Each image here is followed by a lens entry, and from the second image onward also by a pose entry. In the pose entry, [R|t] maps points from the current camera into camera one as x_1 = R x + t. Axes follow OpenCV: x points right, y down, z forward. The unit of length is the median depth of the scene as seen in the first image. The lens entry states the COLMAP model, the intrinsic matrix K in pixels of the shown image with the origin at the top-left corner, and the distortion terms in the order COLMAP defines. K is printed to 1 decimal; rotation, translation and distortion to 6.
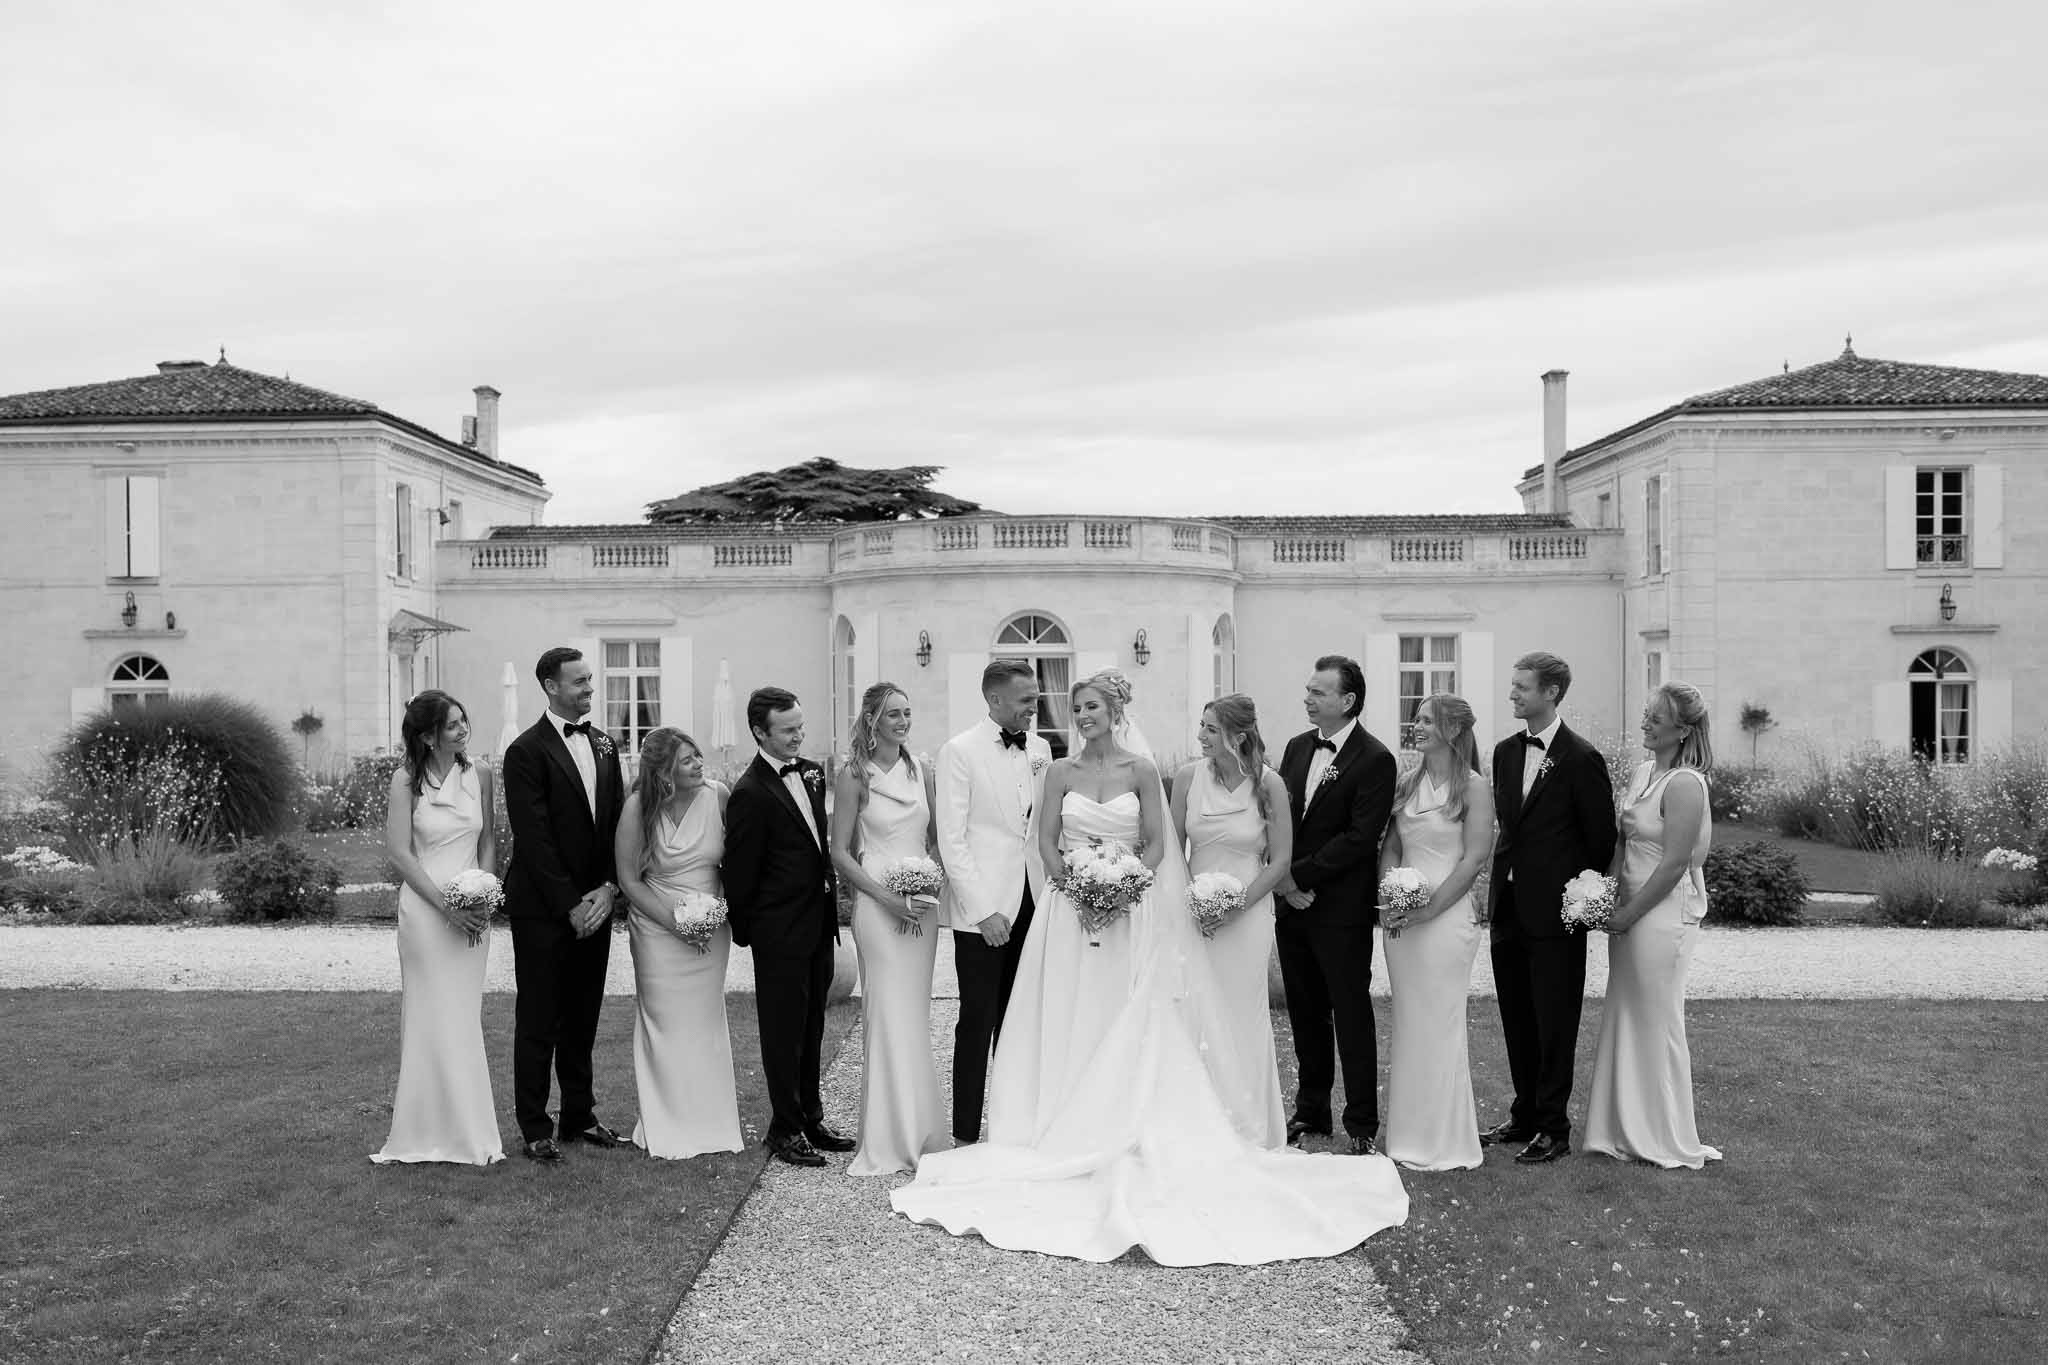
lens RADIAL K [[2279.5, 0, 995.3], [0, 2279.5, 716.4], [0, 0, 1]] dist [0.002300, 0.000000]
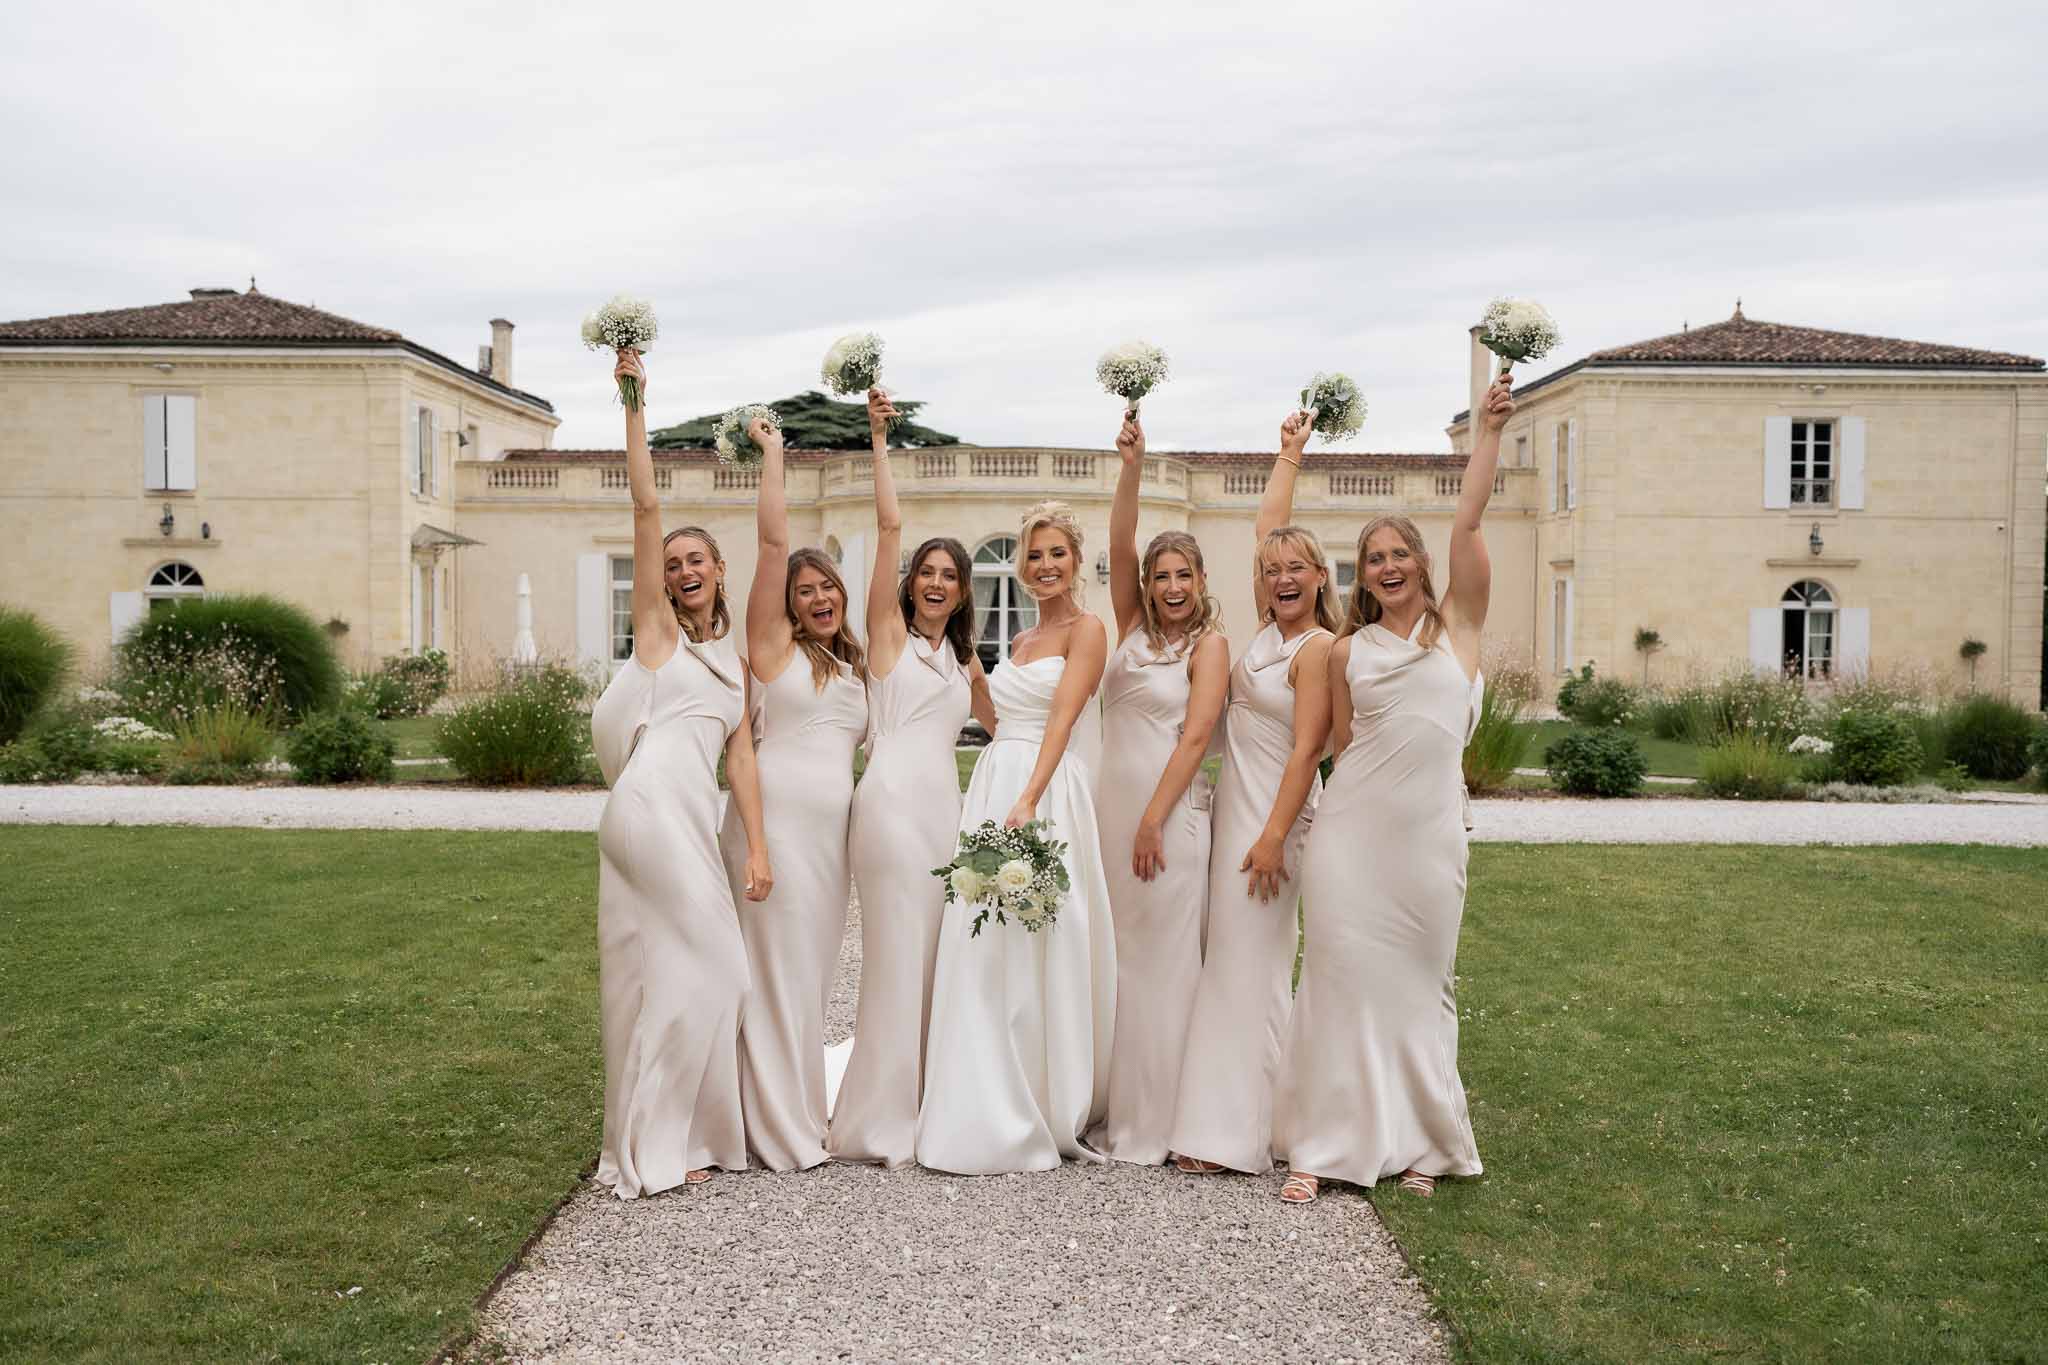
lens RADIAL K [[2279.5, 0, 1087.8], [0, 2279.5, 715.8], [0, 0, 1]] dist [0.002300, 0.000000]
pose [[0.998710, 0.012677, 0.049172, 0.003274], [-0.013913, 0.999594, 0.024869, 0.013883], [-0.048837, -0.025522, 0.998481, -0.107067]]
